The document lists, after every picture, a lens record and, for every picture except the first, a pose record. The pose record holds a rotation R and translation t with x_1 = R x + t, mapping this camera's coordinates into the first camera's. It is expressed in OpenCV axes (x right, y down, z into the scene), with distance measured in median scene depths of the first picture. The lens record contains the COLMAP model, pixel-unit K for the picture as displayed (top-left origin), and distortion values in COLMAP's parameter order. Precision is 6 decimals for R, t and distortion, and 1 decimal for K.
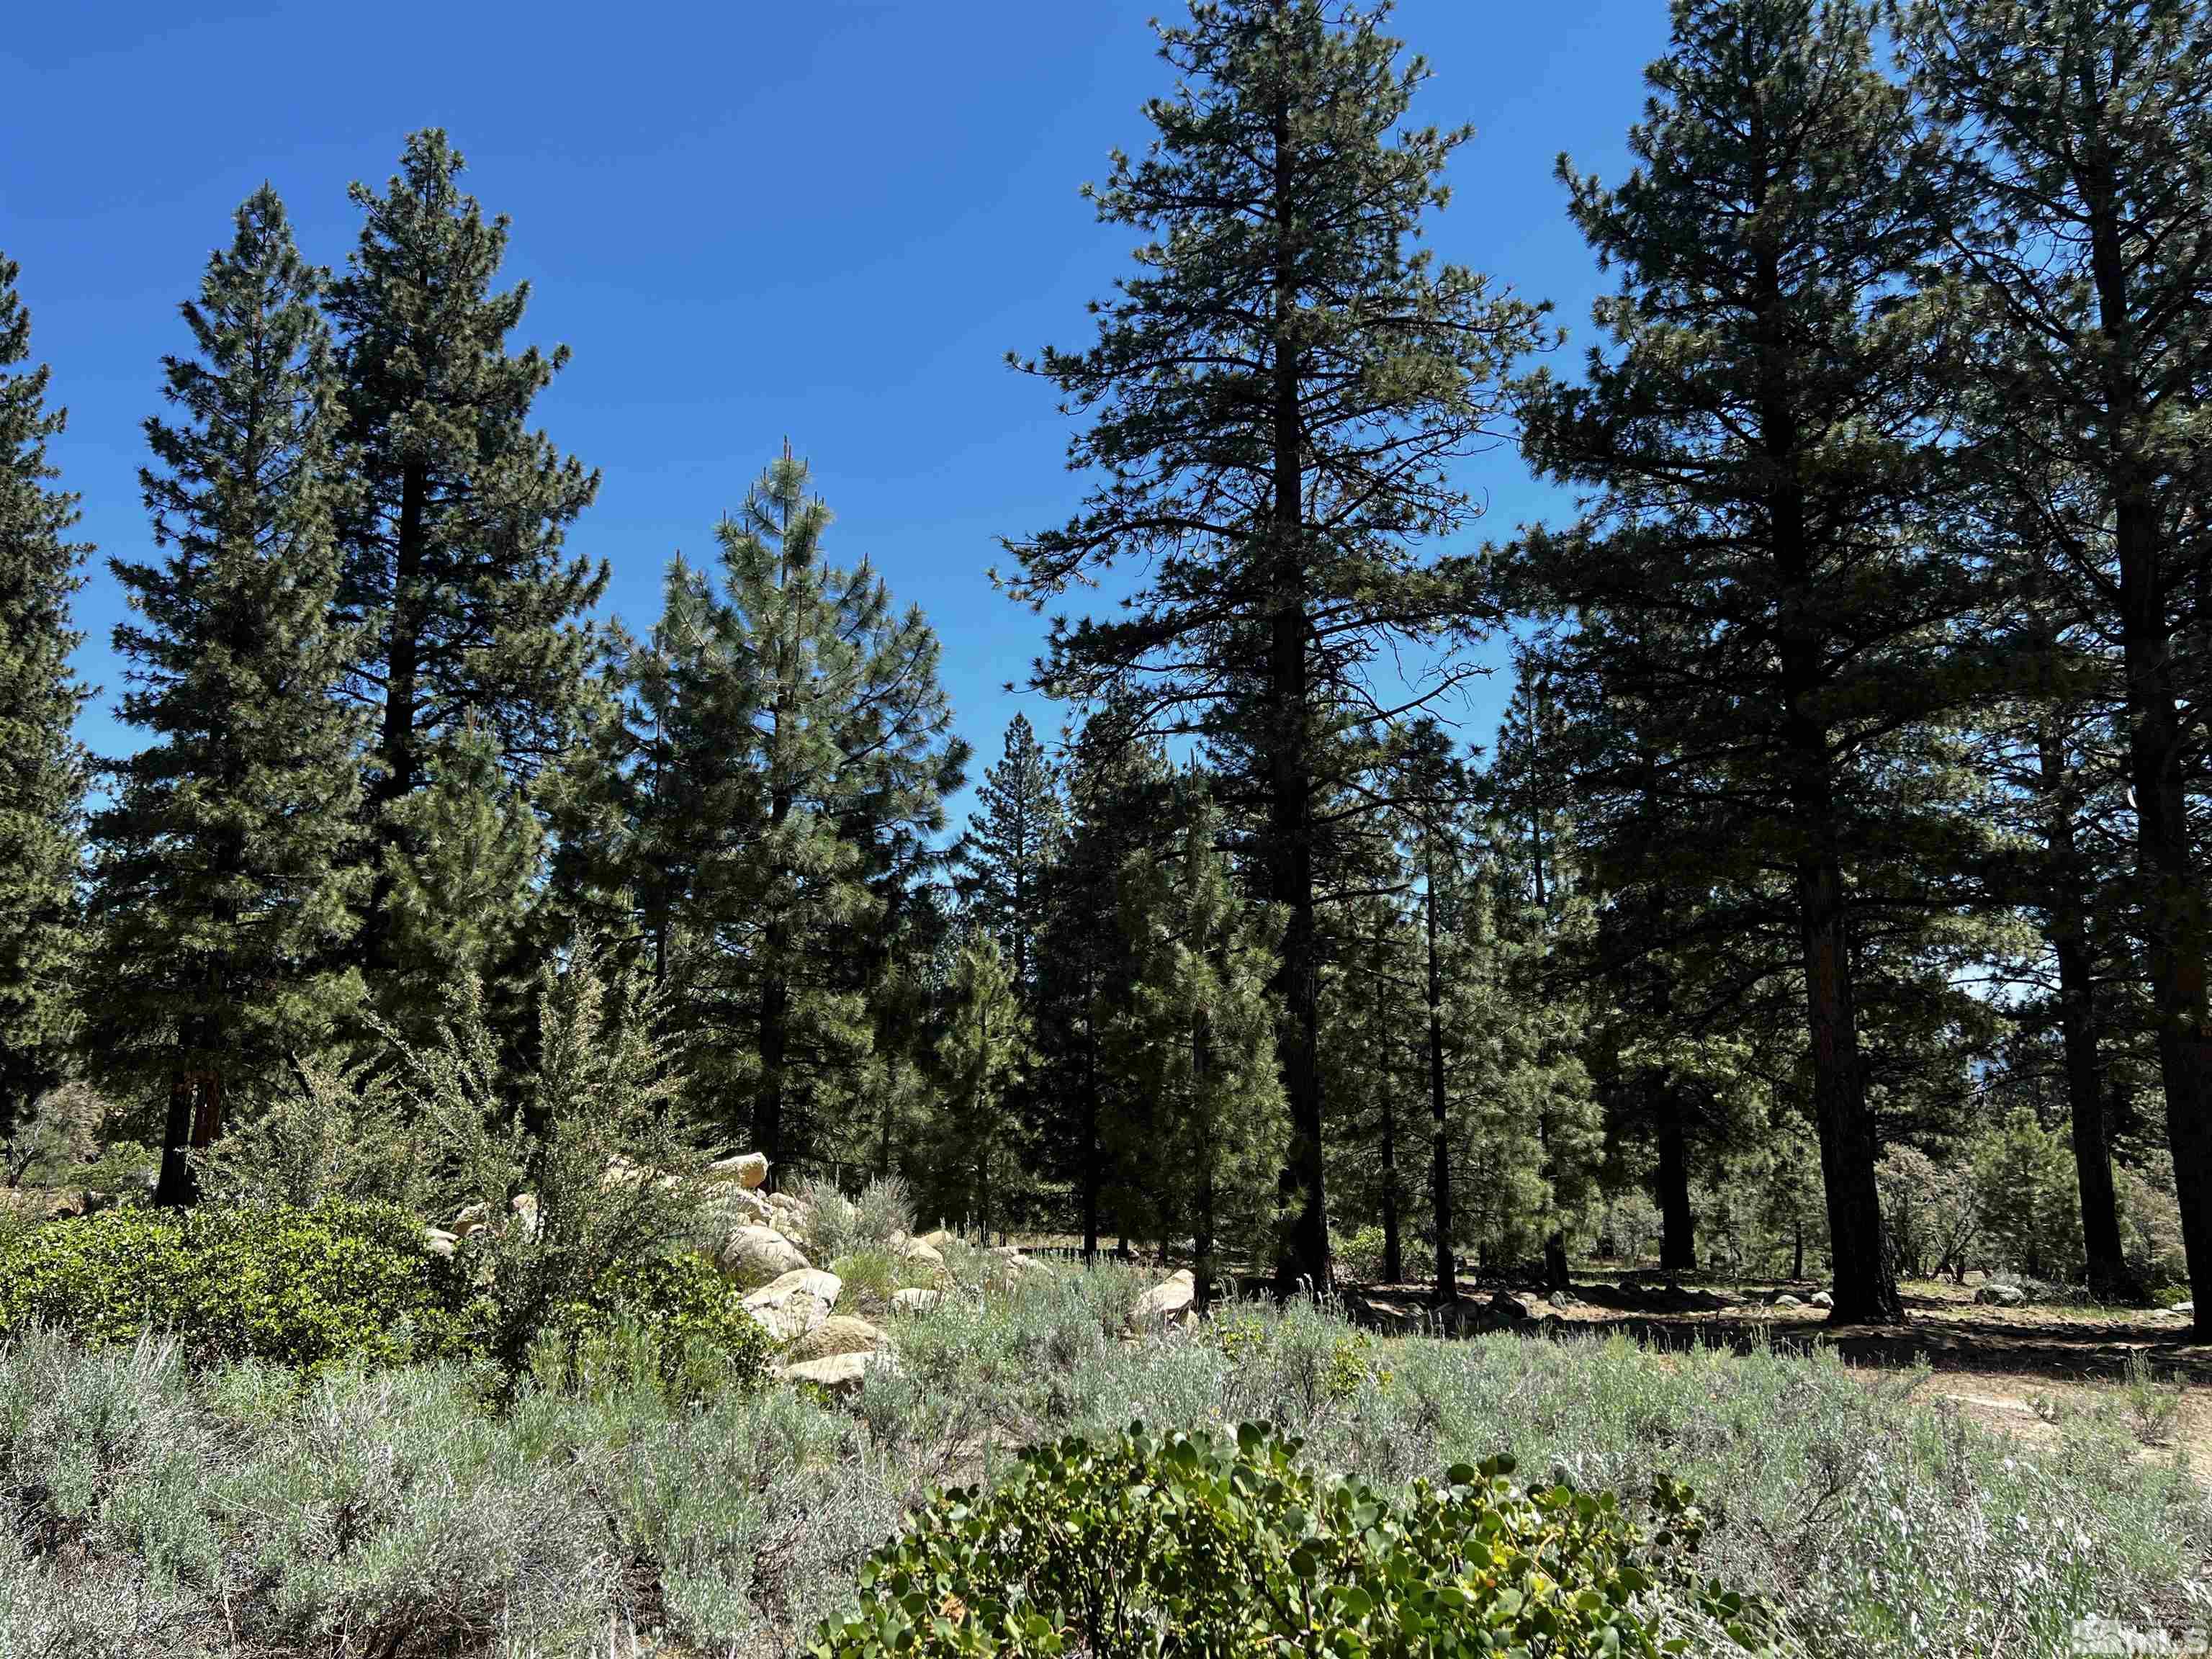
lens RADIAL K [[1646.8, 0, 1100.1], [0, 1646.8, 846.2], [0, 0, 1]] dist [0.064712, -0.077651]
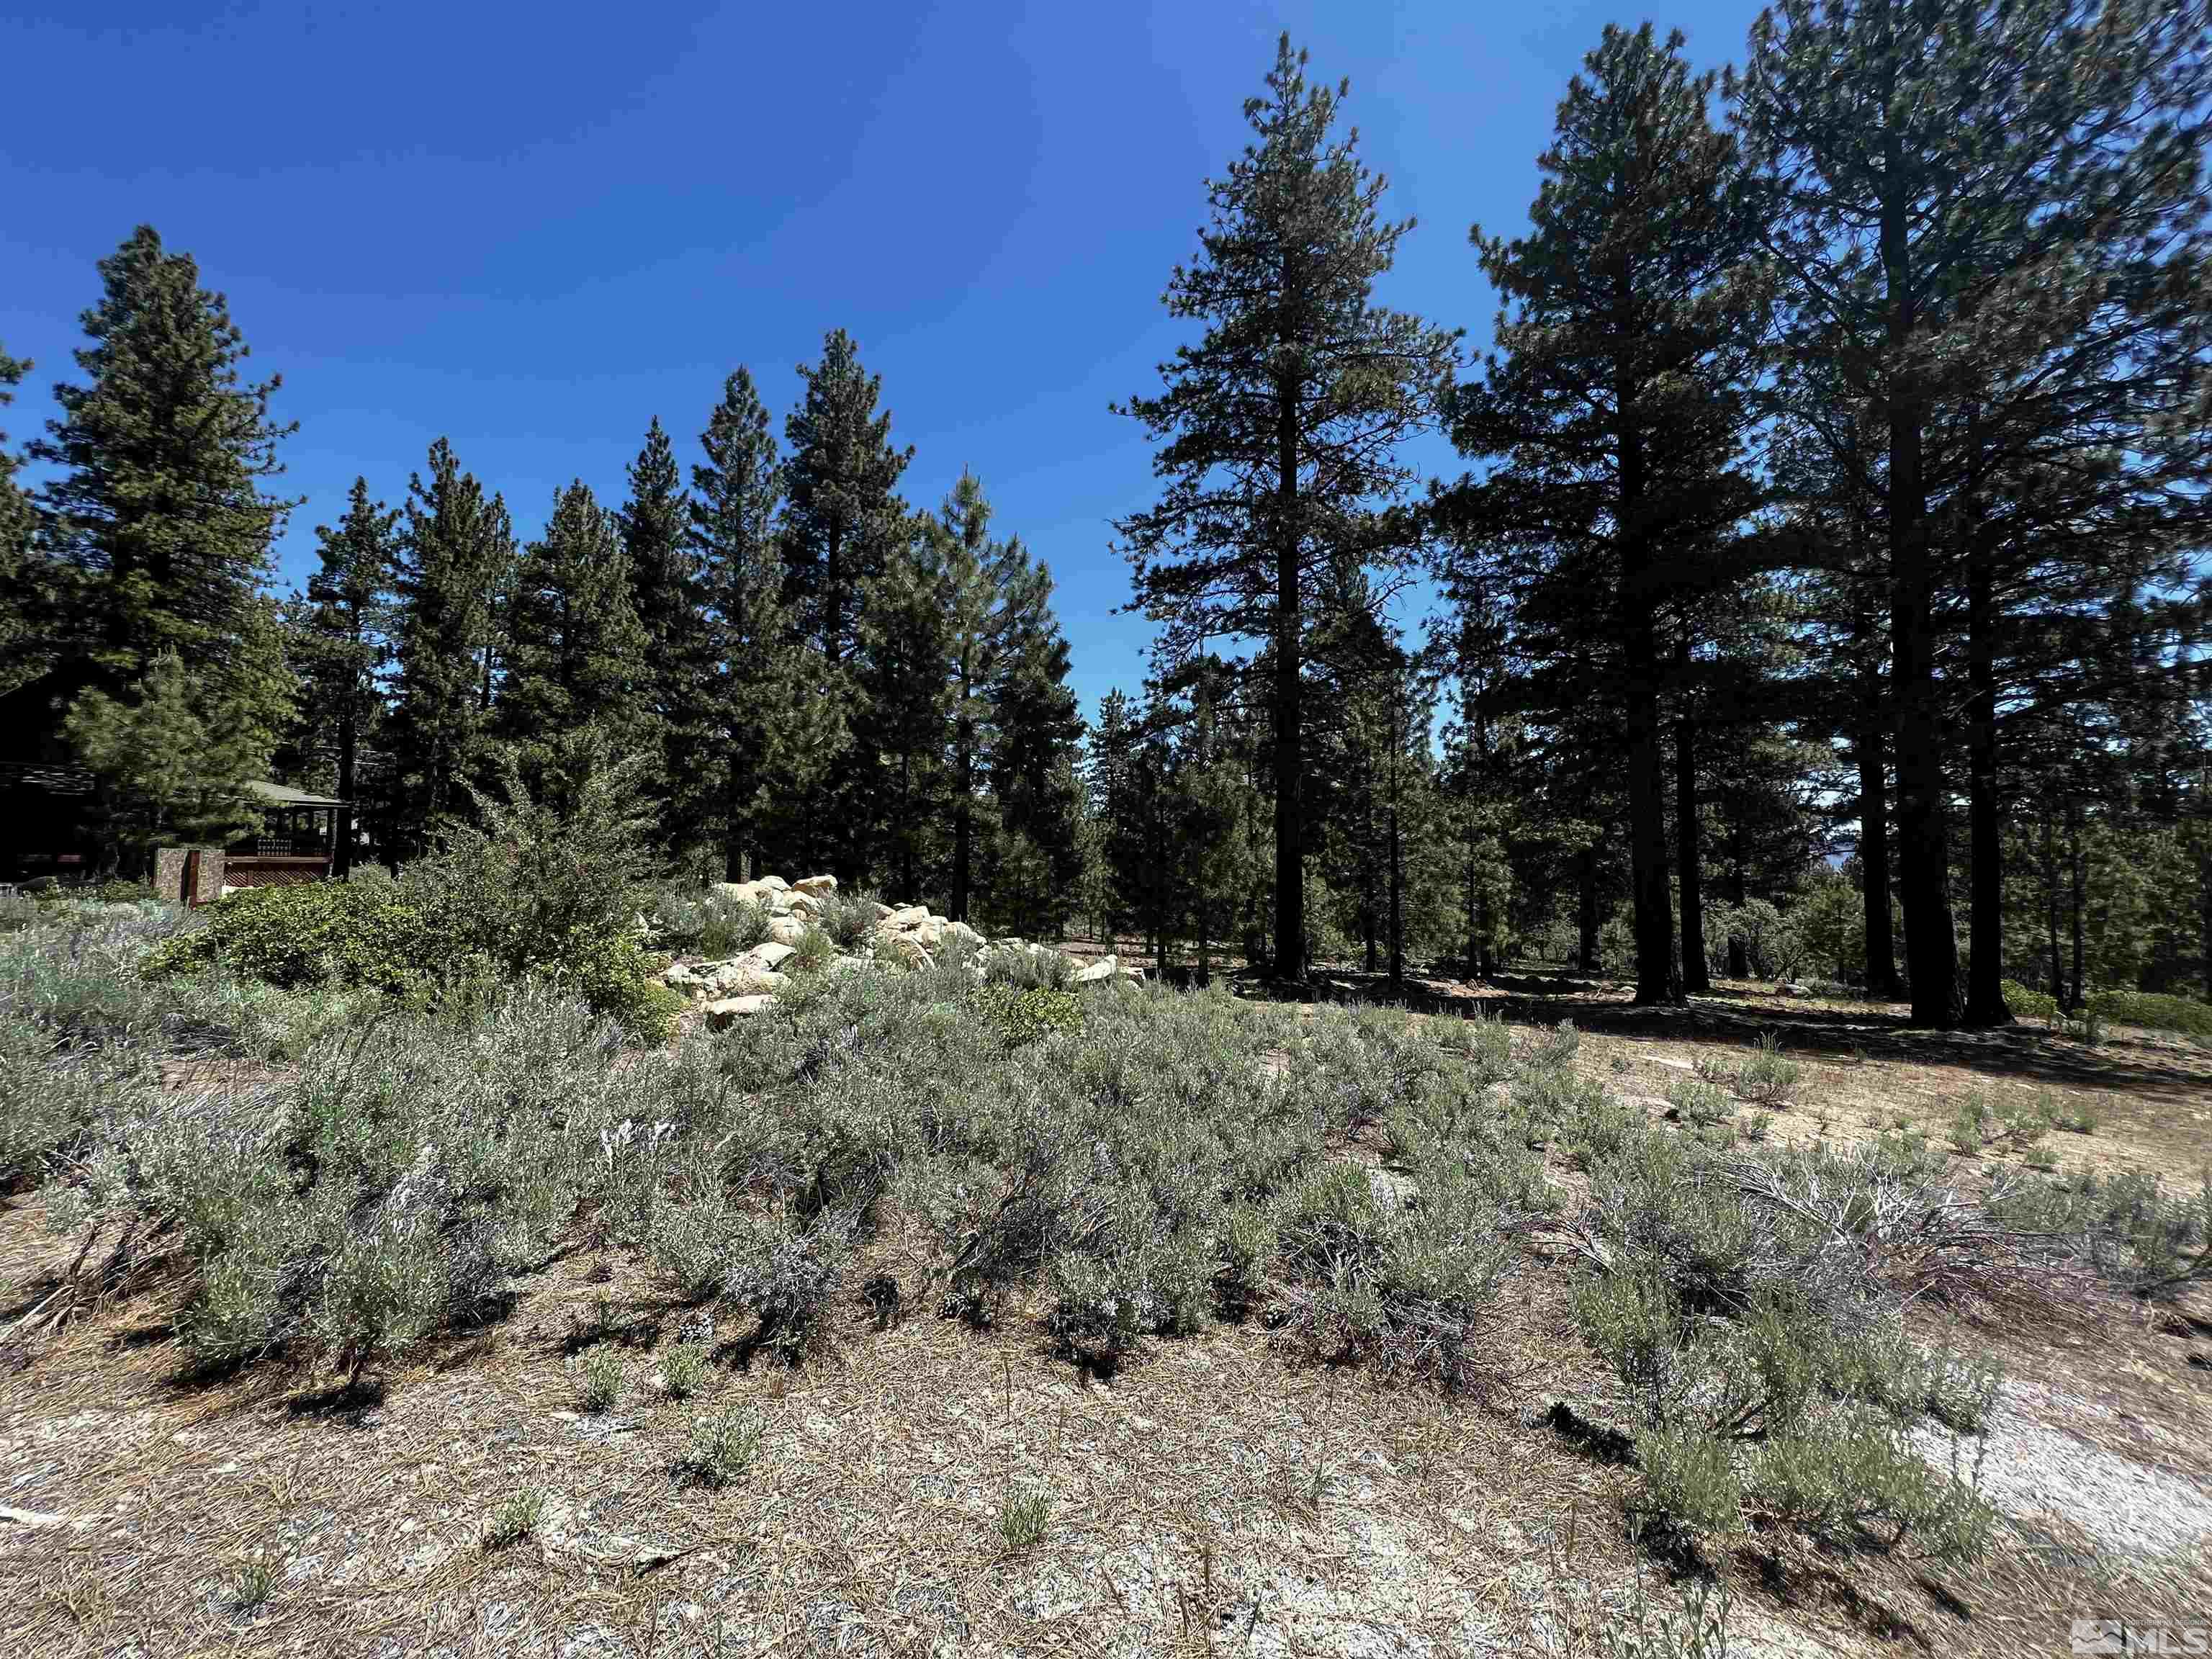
lens RADIAL K [[880.8, 0, 1105.4], [0, 880.8, 825.3], [0, 0, 1]] dist [-0.001443, 0.000436]
pose [[0.975811, -0.003553, -0.218585, 0.121961], [0.024826, 0.995201, 0.094652, 0.031006], [0.217200, -0.097789, 0.971216, 0.113955]]
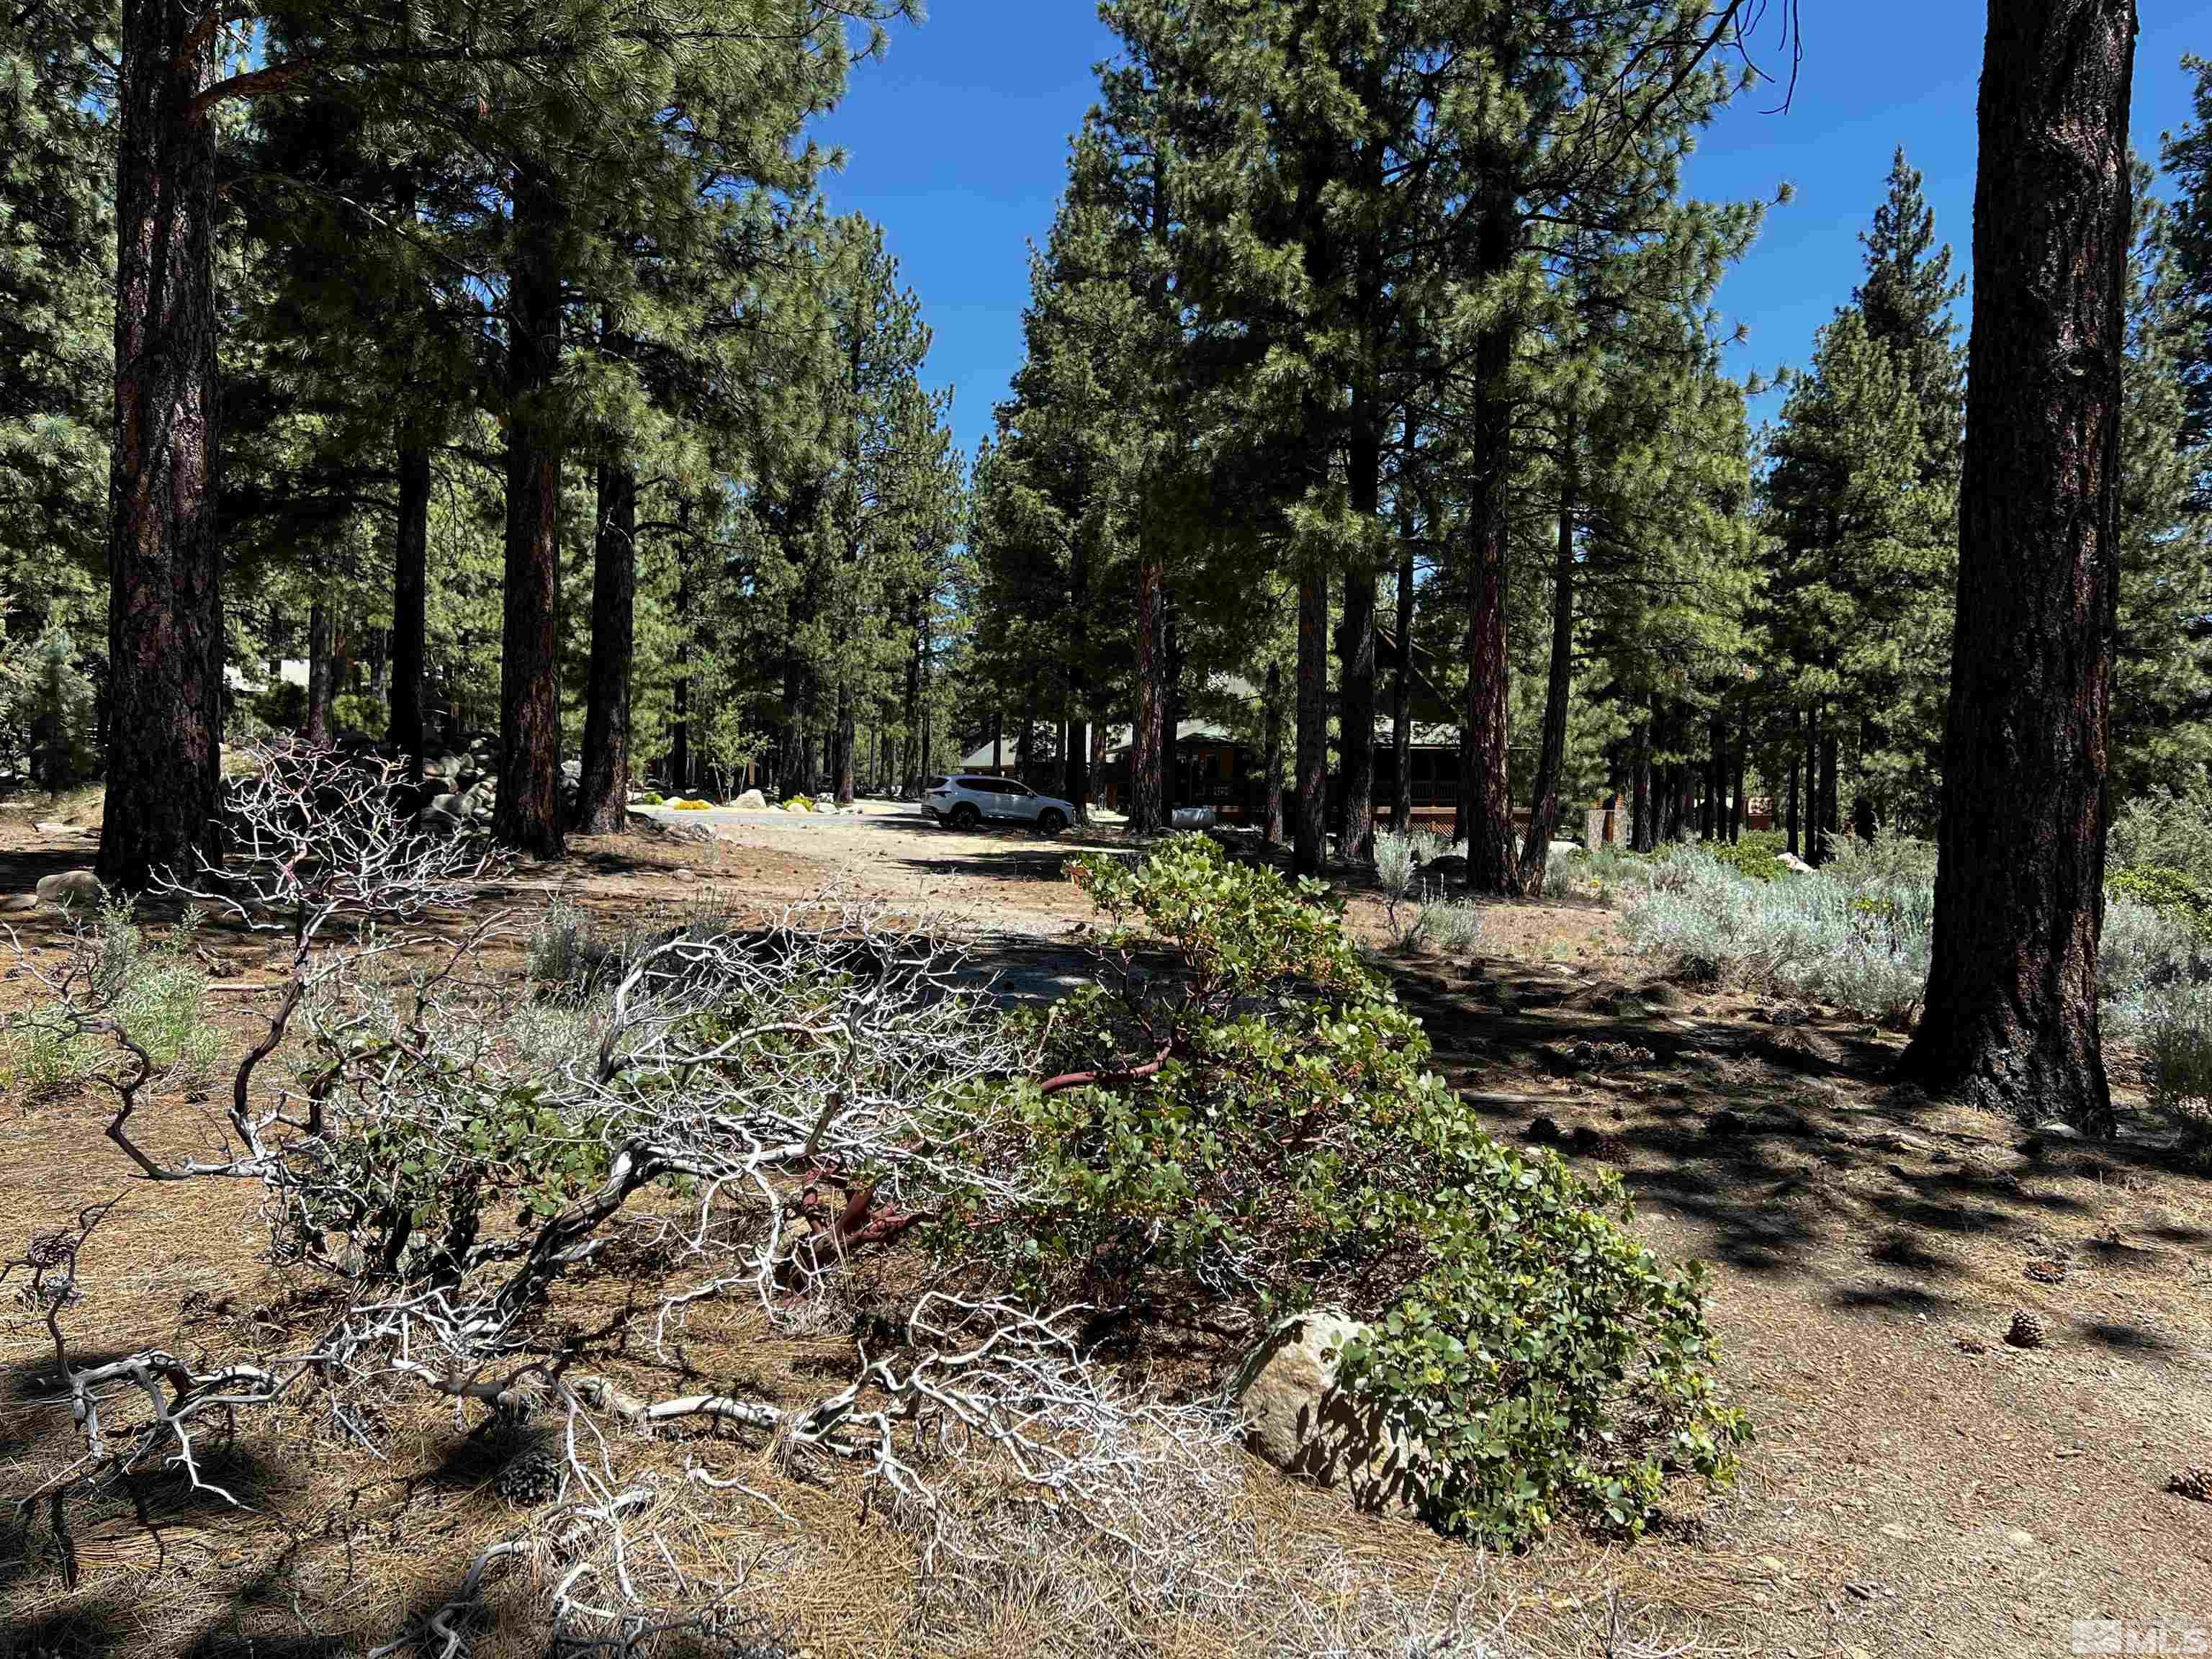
lens RADIAL K [[1646.8, 0, 1097.7], [0, 1646.8, 825.4], [0, 0, 1]] dist [0.064712, -0.077651]
pose [[0.505080, 0.021719, -0.862799, 0.266264], [0.117255, 0.988688, 0.093528, -0.074091], [0.855071, -0.148407, 0.496820, -0.450914]]
